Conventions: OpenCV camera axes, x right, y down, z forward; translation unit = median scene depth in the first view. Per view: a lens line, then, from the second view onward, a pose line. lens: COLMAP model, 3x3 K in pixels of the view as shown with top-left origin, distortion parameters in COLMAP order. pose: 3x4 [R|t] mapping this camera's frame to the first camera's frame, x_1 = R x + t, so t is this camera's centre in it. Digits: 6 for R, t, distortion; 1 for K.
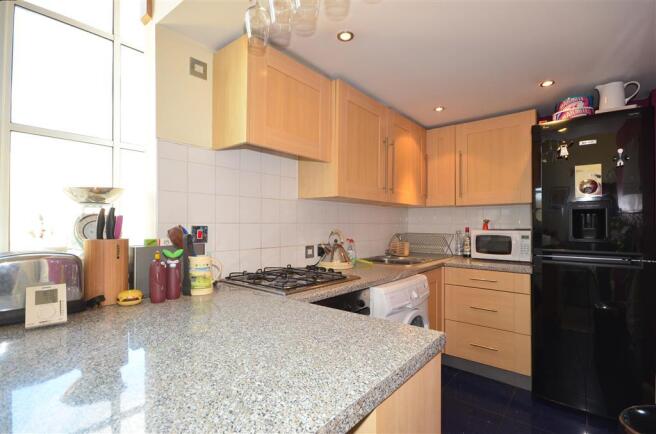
lens RADIAL K [[316.2, 0, 326.8], [0, 316.2, 219.6], [0, 0, 1]] dist [0.001218, 0.000912]
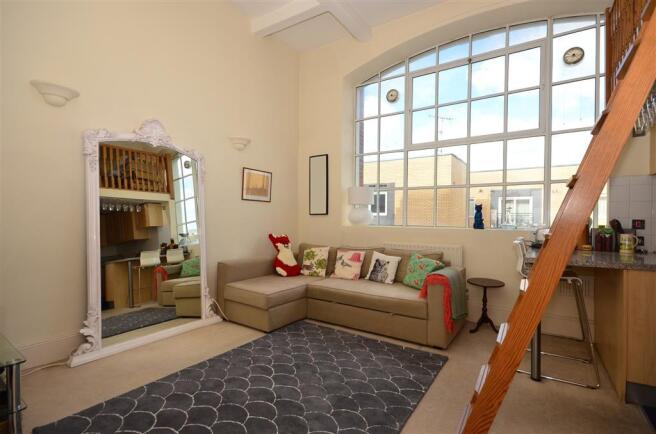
lens RADIAL K [[333.8, 0, 325.2], [0, 333.8, 218.0], [0, 0, 1]] dist [-0.000140, -0.000682]
pose [[0.073216, 0.005890, -0.997299, 1.620930], [0.006352, 0.999960, 0.006372, -0.013595], [0.997296, -0.006802, 0.073175, -1.095562]]
